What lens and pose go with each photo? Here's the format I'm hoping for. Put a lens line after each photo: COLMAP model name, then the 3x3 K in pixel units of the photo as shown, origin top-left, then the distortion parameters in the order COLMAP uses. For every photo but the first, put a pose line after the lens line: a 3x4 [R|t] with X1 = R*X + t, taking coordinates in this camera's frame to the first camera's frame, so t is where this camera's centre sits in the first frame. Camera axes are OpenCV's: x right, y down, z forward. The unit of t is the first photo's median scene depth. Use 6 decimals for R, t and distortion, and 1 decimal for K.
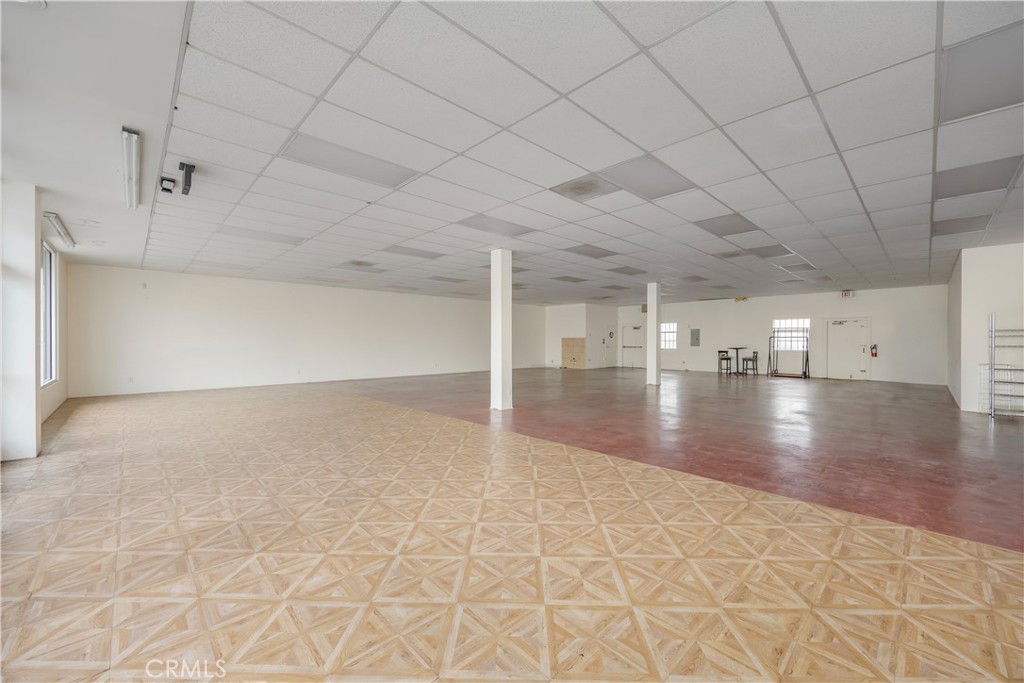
lens RADIAL K [[399.5, 0, 509.4], [0, 399.5, 340.3], [0, 0, 1]] dist [0.000011, -0.000023]
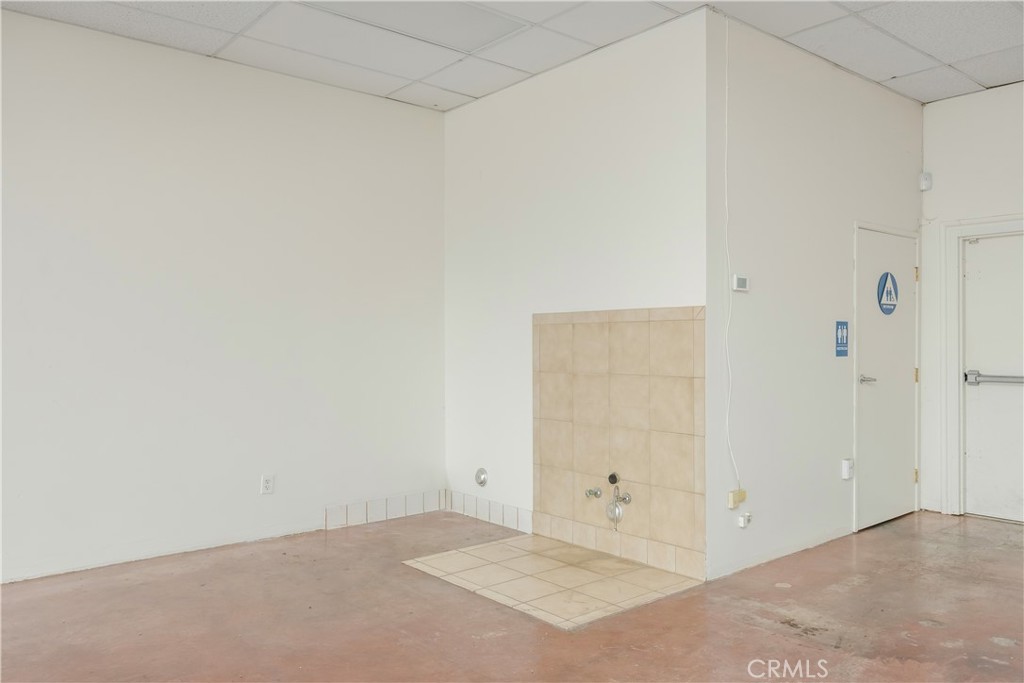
lens RADIAL K [[769.8, 0, 513.6], [0, 769.8, 341.3], [0, 0, 1]] dist [-0.002037, -0.000155]
pose [[0.997722, -0.001313, -0.067450, 0.142760], [0.001335, 0.999999, 0.000278, 0.002863], [0.067450, -0.000367, 0.997723, 0.736305]]
